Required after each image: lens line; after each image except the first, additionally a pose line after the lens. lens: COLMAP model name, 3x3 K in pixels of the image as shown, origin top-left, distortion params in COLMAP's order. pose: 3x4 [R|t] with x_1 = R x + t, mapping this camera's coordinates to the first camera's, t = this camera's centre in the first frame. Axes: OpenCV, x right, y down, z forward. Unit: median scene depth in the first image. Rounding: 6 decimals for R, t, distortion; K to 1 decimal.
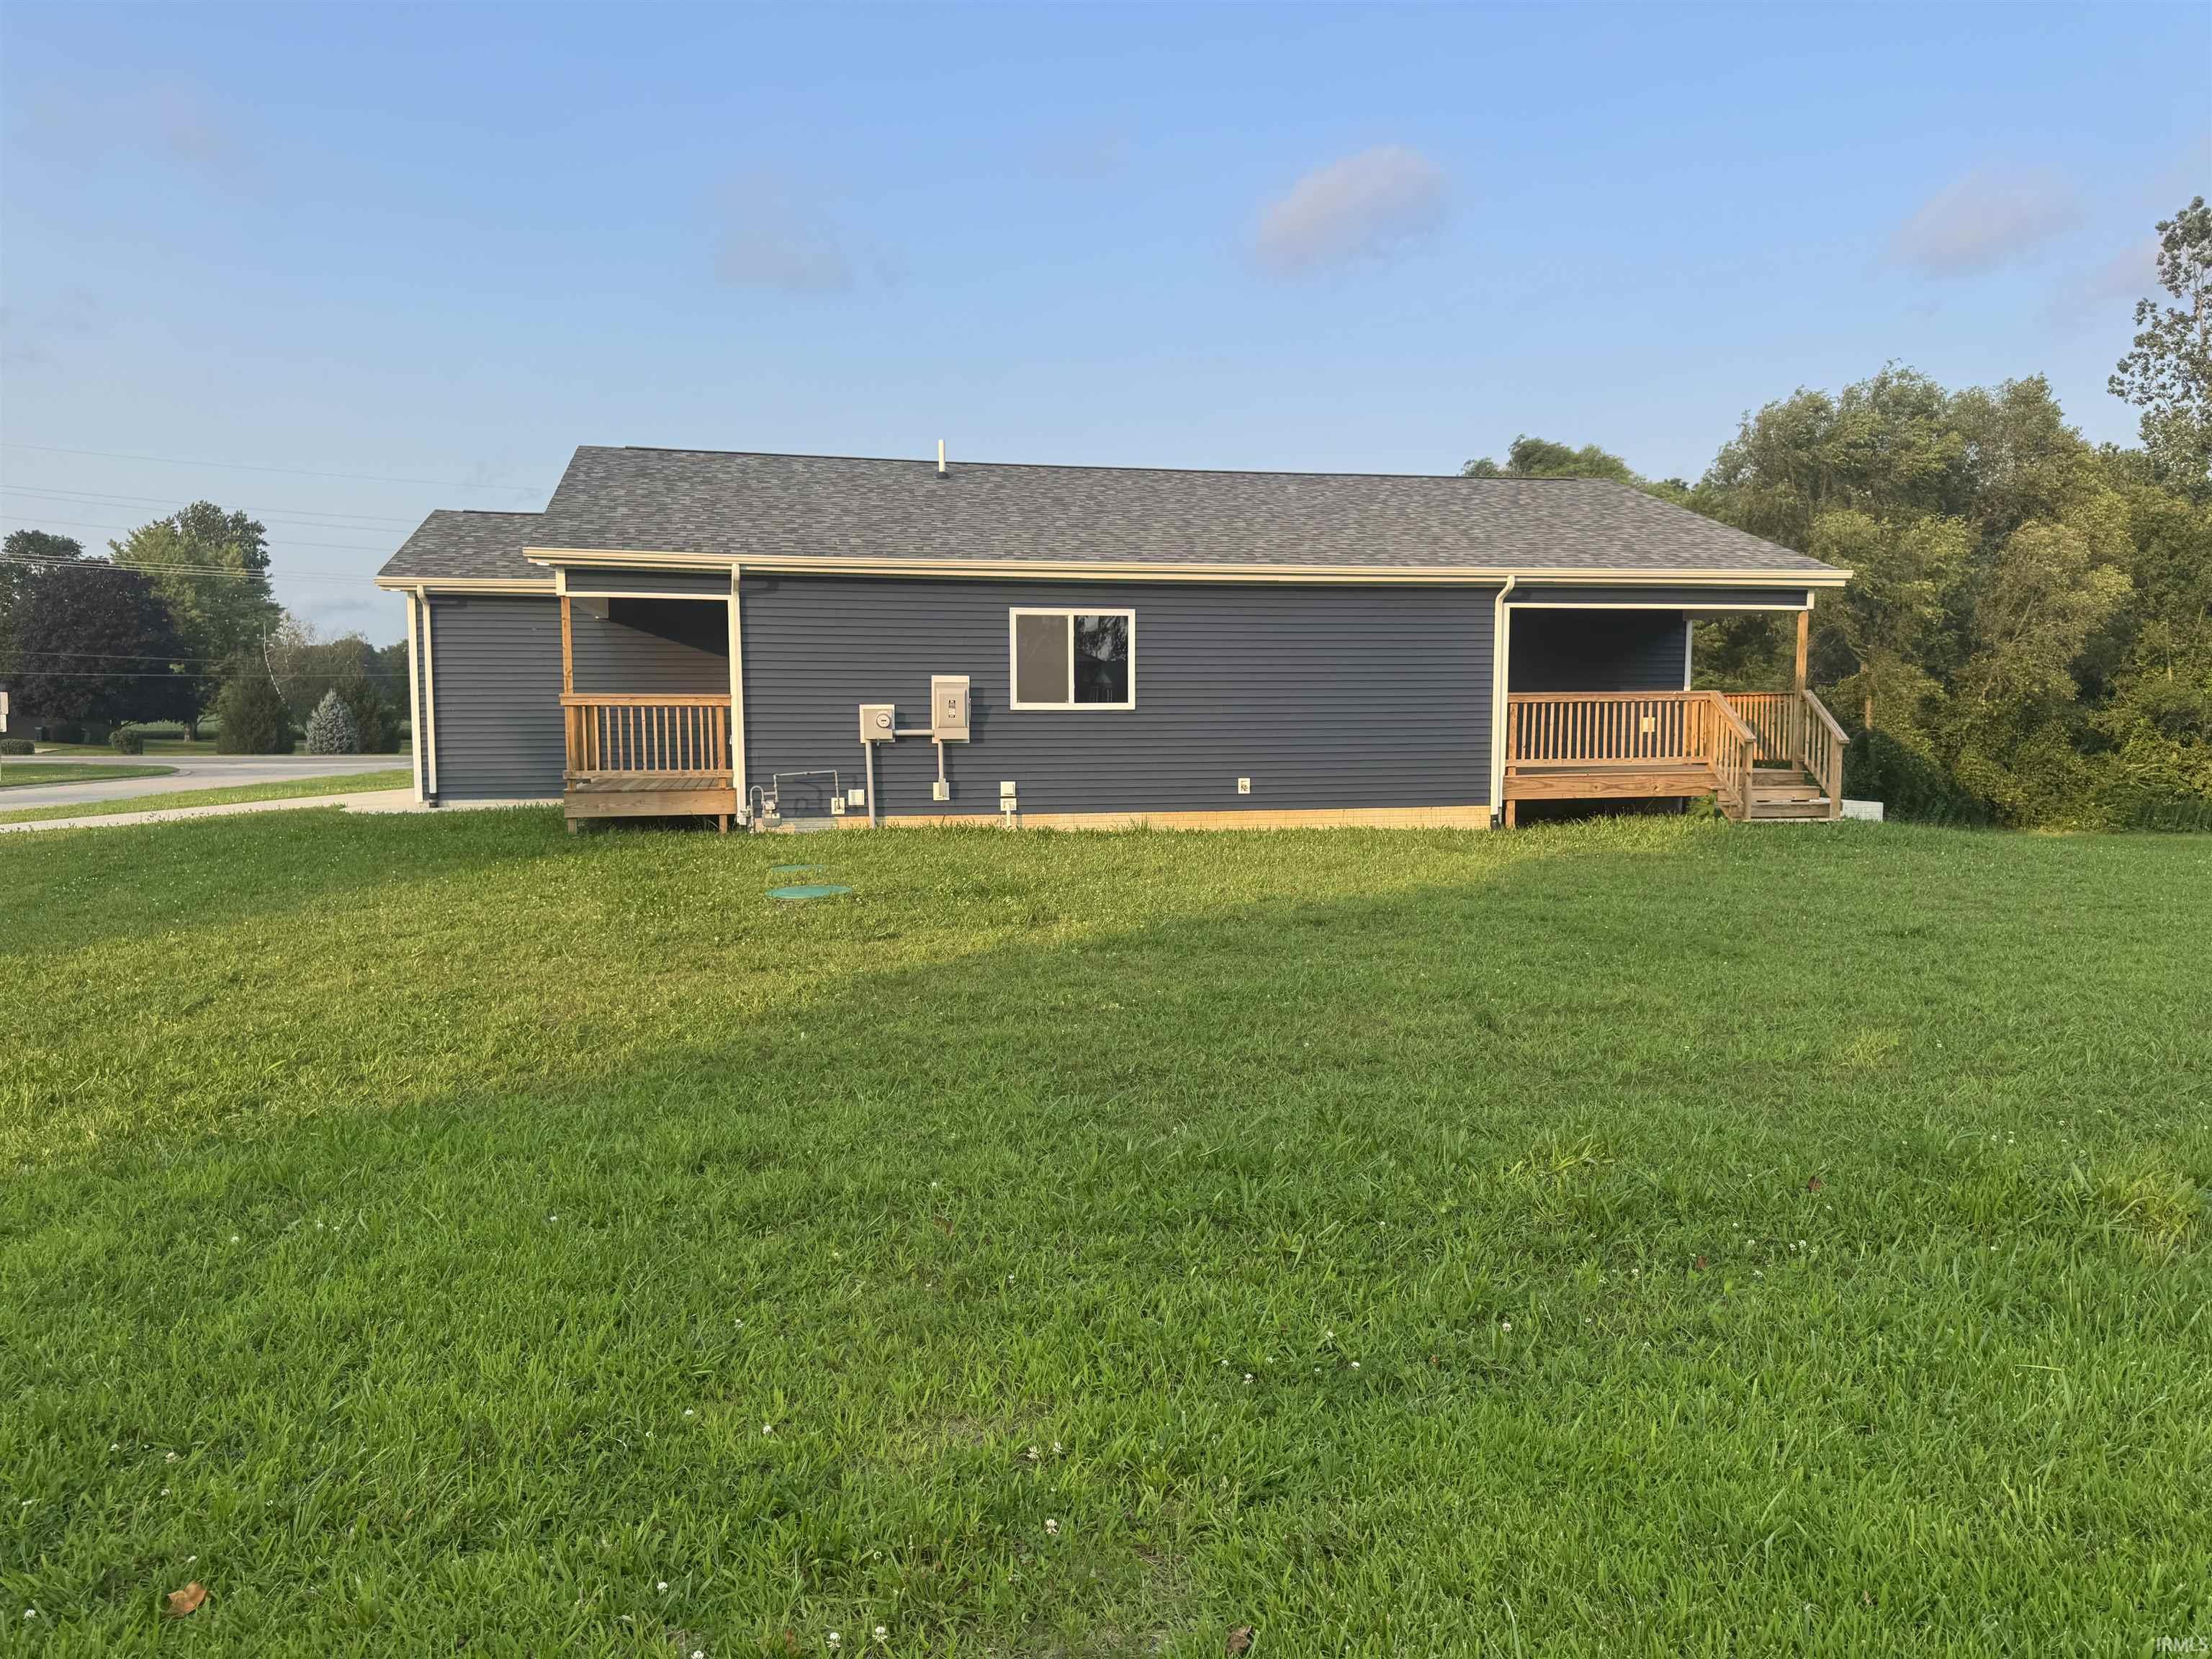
lens RADIAL K [[1561.5, 0, 1106.0], [0, 1561.5, 829.5], [0, 0, 1]] dist [0.032191, -0.001789]
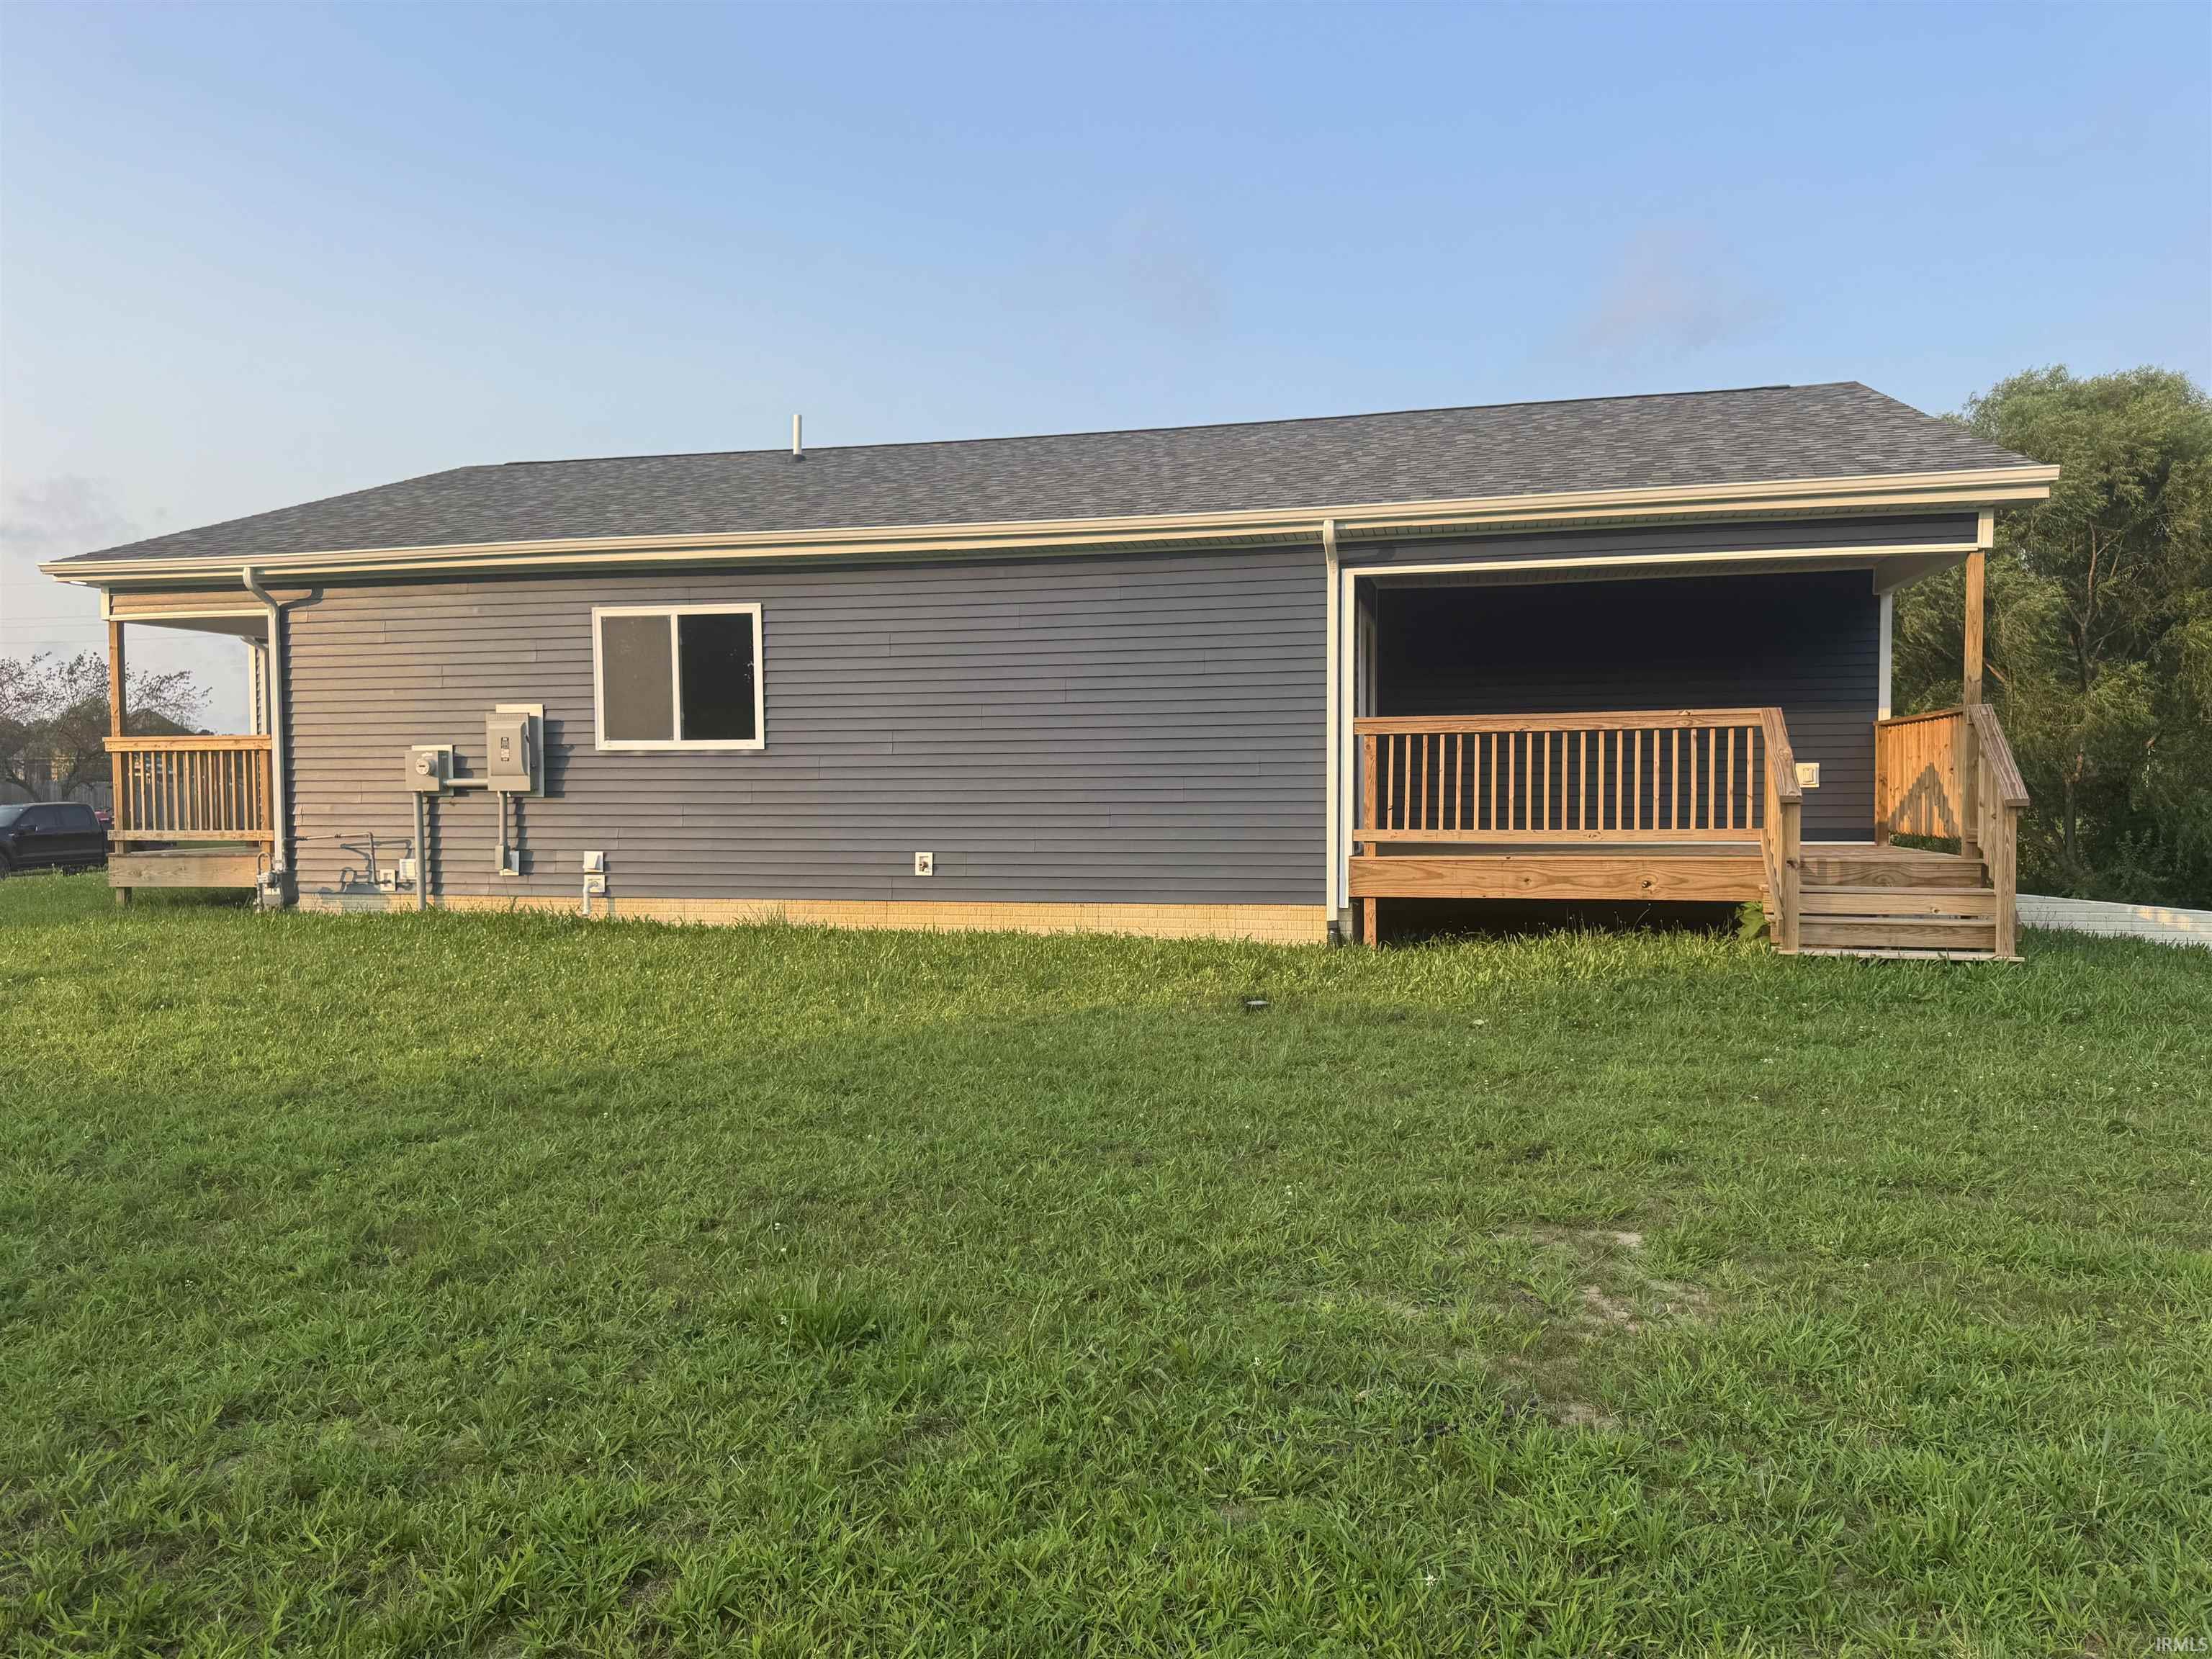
lens RADIAL K [[1561.5, 0, 1106.0], [0, 1561.5, 829.5], [0, 0, 1]] dist [0.032191, -0.001789]
pose [[0.905627, 0.011240, -0.423926, 0.424290], [-0.030474, 0.998789, -0.038620, -0.019051], [0.422978, 0.047894, 0.904873, 0.426668]]
